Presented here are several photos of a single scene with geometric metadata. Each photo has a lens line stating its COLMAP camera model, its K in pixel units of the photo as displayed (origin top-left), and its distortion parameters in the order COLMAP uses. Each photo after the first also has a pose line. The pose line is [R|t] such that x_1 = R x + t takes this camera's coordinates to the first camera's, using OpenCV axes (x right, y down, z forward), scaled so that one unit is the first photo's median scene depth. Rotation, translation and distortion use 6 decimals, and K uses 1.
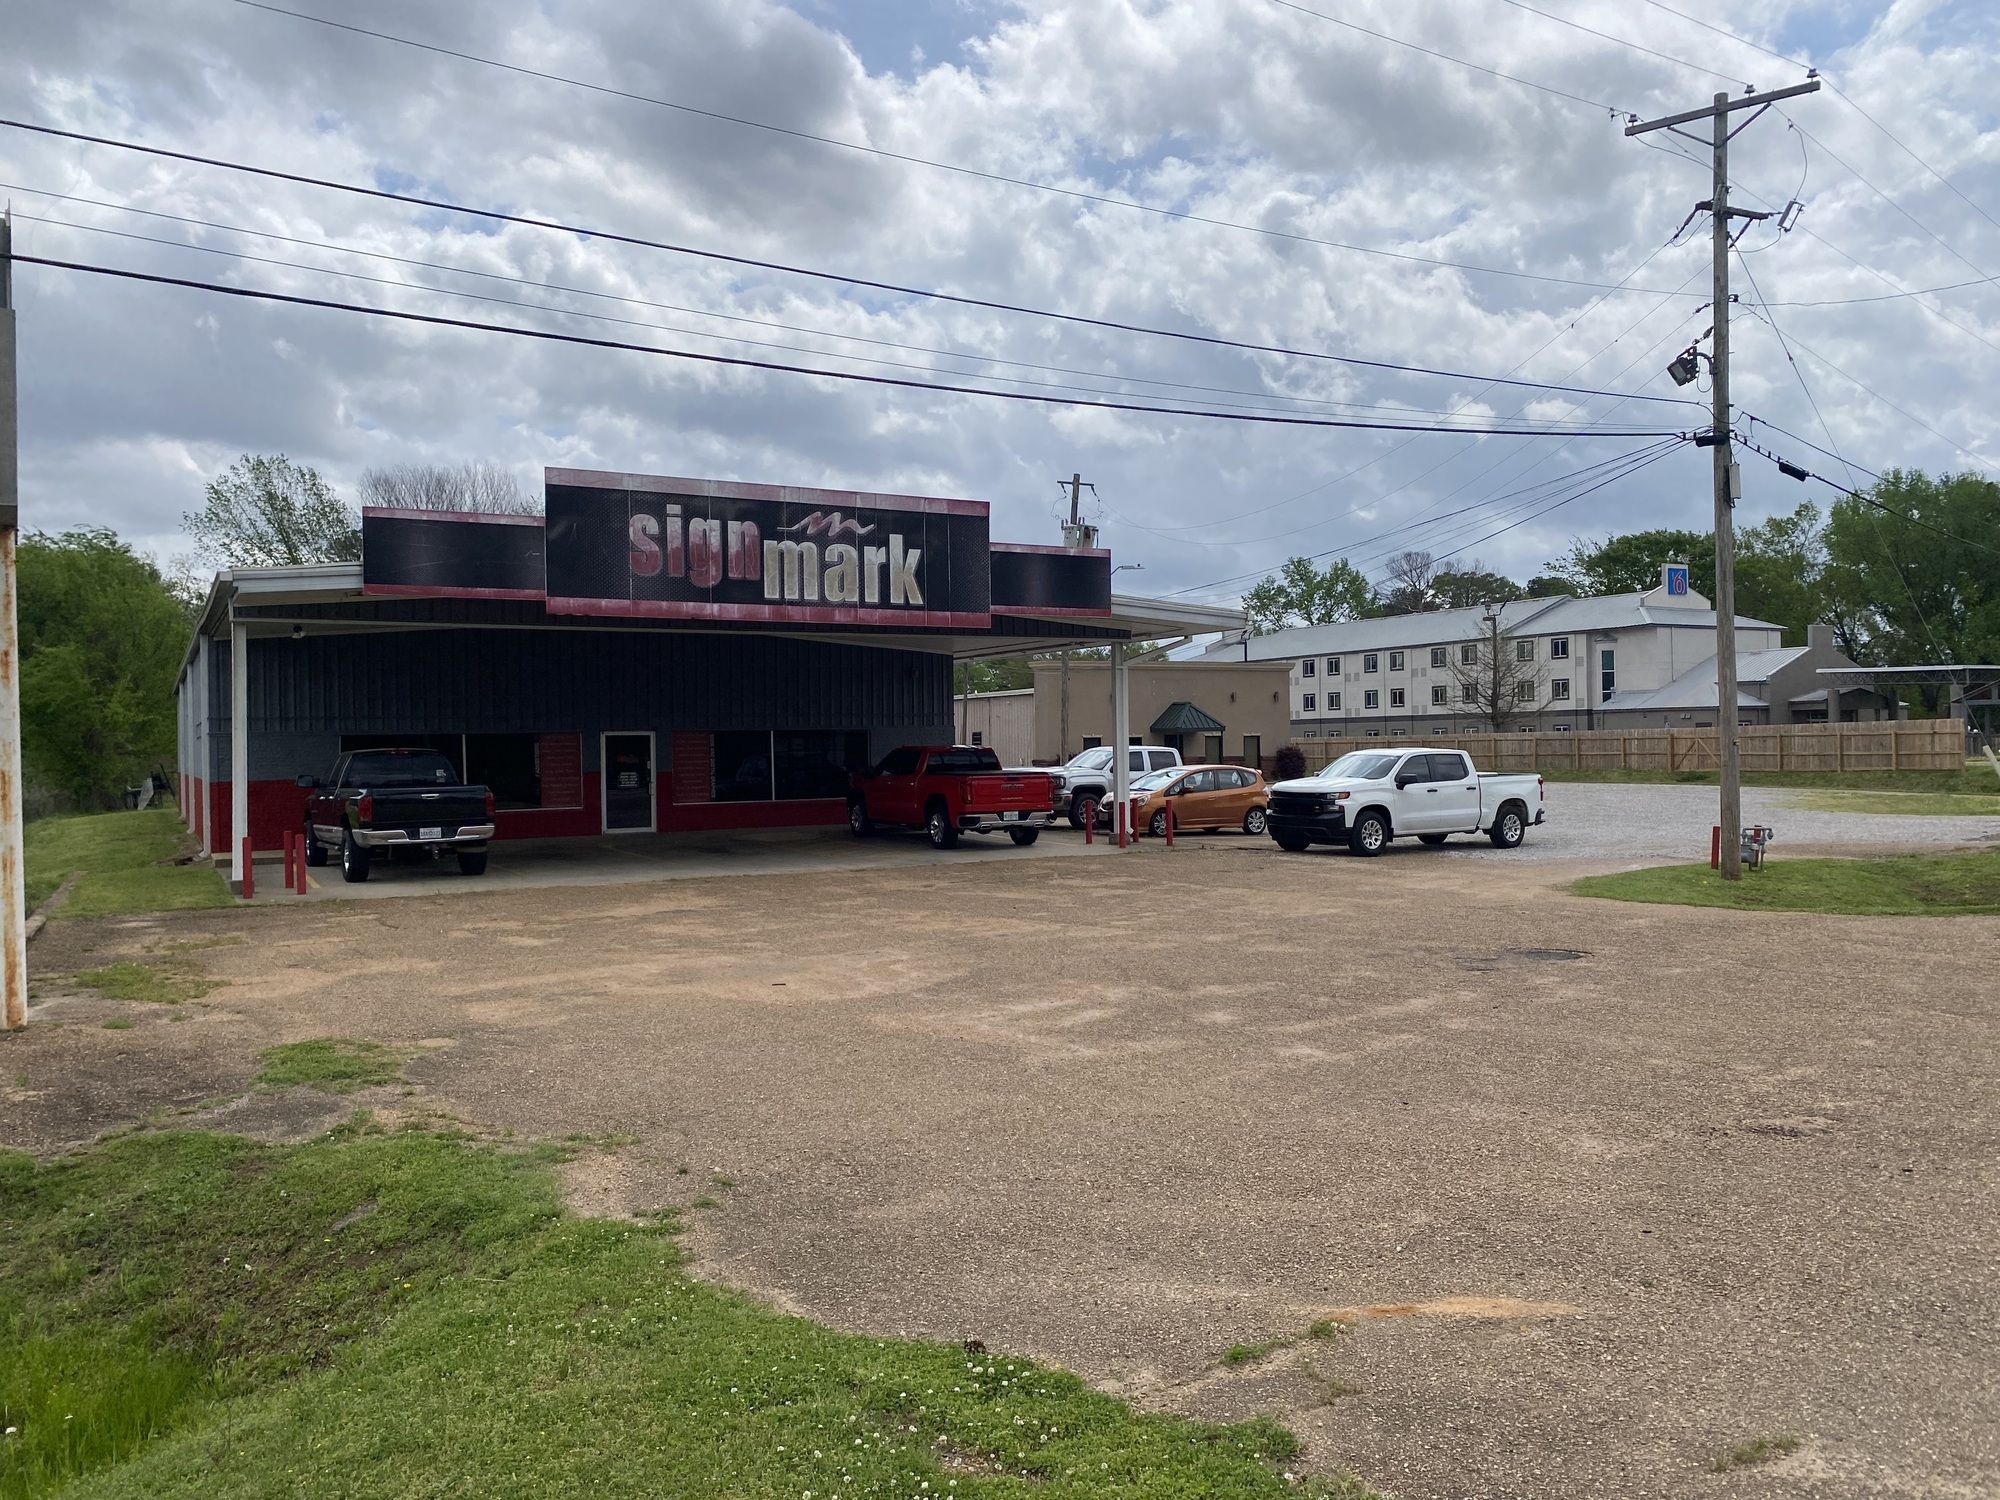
lens RADIAL K [[1535.0, 0, 996.8], [0, 1535.0, 756.1], [0, 0, 1]] dist [0.015078, 0.001180]
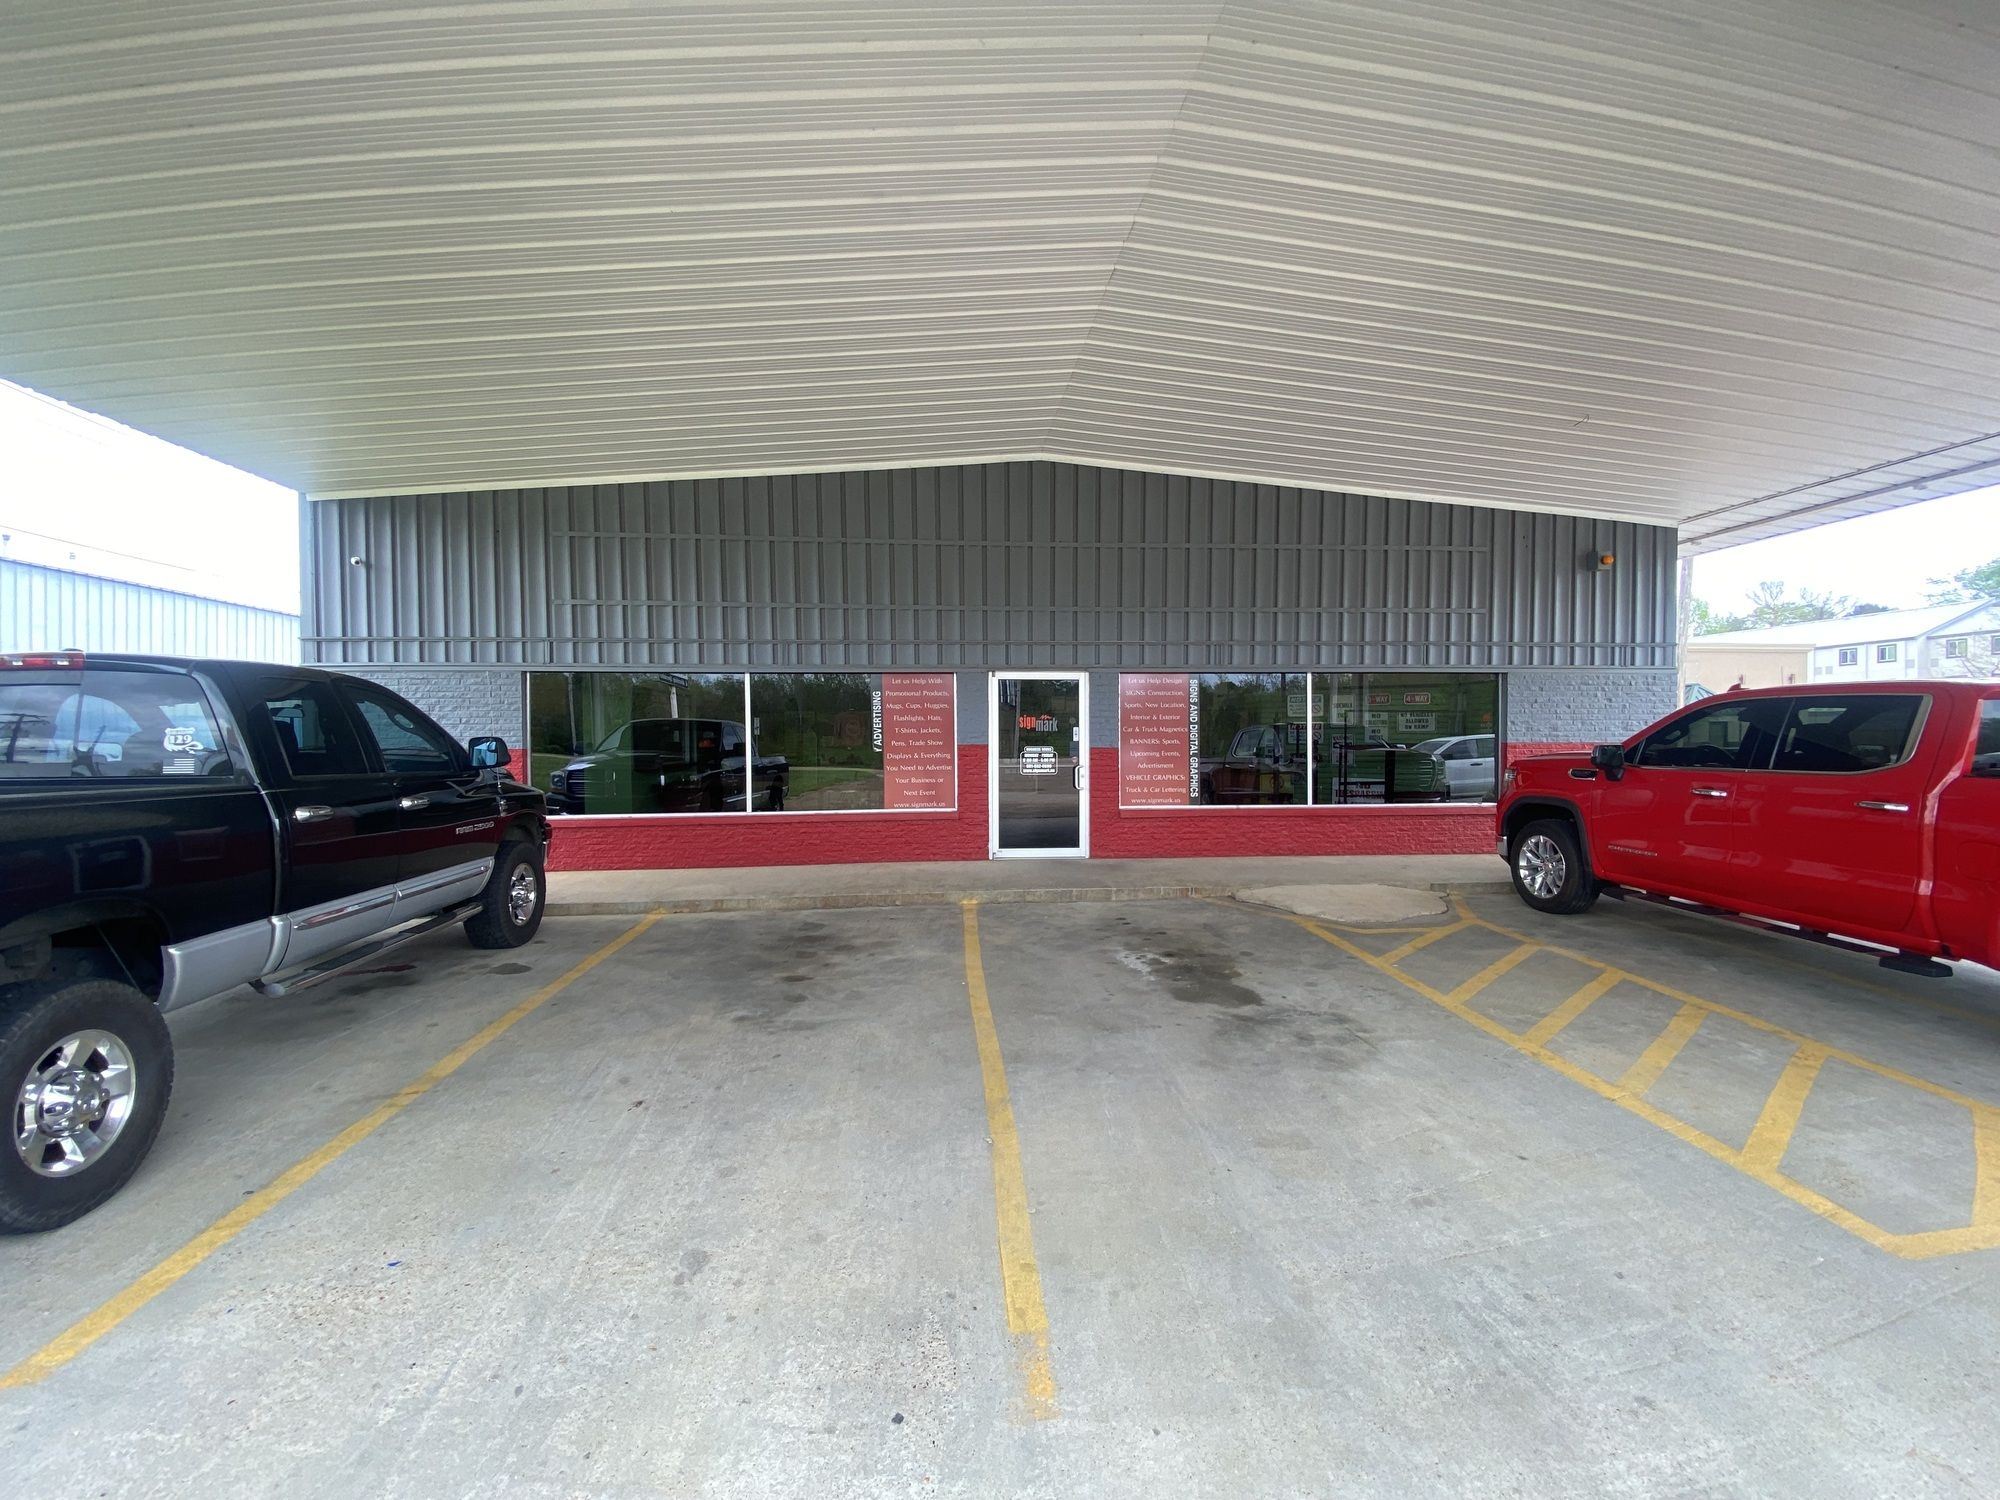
lens RADIAL K [[818.4, 0, 1001.3], [0, 818.4, 746.1], [0, 0, 1]] dist [-0.027193, -0.000294]
pose [[0.913702, 0.016508, -0.406050, -0.171518], [-0.013729, 0.999858, 0.009755, 0.009681], [0.406153, -0.003339, 0.913799, 0.934529]]
